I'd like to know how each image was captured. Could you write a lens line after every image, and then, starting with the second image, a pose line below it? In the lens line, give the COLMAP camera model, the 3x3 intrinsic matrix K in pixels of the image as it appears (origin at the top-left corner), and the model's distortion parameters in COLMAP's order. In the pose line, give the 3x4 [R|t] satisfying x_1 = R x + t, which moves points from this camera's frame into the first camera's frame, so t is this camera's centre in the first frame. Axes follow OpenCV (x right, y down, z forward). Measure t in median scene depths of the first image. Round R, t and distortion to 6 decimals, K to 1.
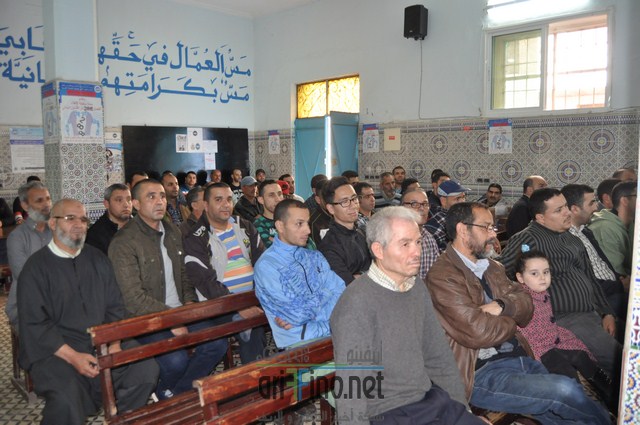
lens RADIAL K [[516.3, 0, 320.0], [0, 516.3, 212.5], [0, 0, 1]] dist [-0.091086, 0.047869]
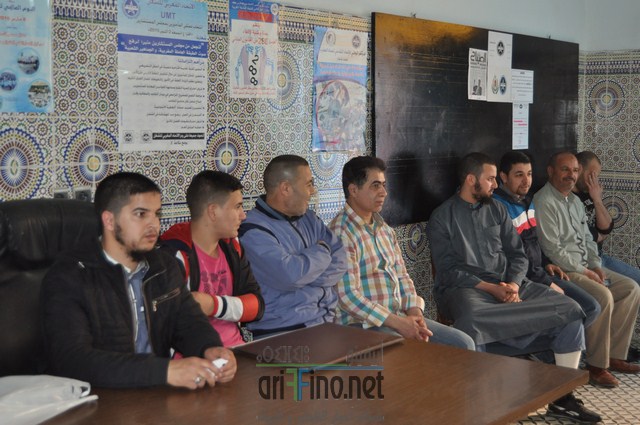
lens RADIAL K [[892.3, 0, 320.0], [0, 892.3, 212.5], [0, 0, 1]] dist [-0.035742, -0.046604]
pose [[0.997618, 0.002986, 0.068914, -0.405371], [-0.002036, 0.999902, -0.013845, -0.028676], [-0.068949, 0.013672, 0.997527, 0.372599]]
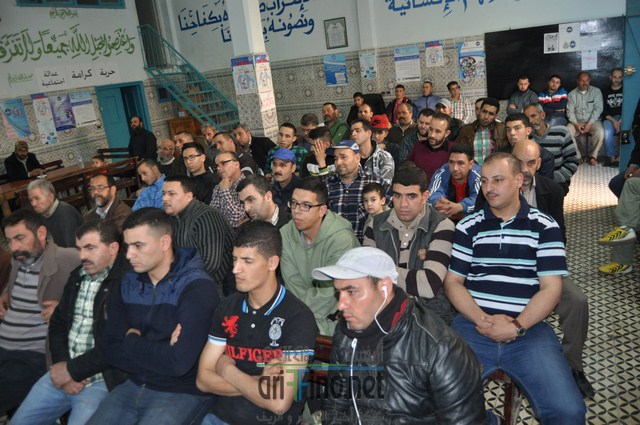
lens RADIAL K [[516.3, 0, 320.0], [0, 516.3, 212.5], [0, 0, 1]] dist [-0.091086, 0.047869]
pose [[0.282723, 0.248490, -0.926456, 0.517405], [0.016725, 0.964438, 0.263781, -0.082730], [0.959056, -0.090072, 0.268513, 0.307086]]
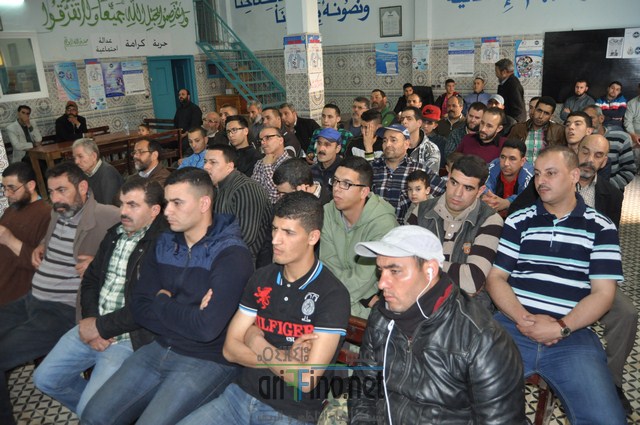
lens RADIAL K [[516.3, 0, 320.0], [0, 516.3, 212.5], [0, 0, 1]] dist [-0.091086, 0.047869]
pose [[0.193670, 0.288586, -0.937662, 0.510622], [-0.056676, 0.957453, 0.282971, -0.074161], [0.979428, -0.001660, 0.201786, 0.305112]]
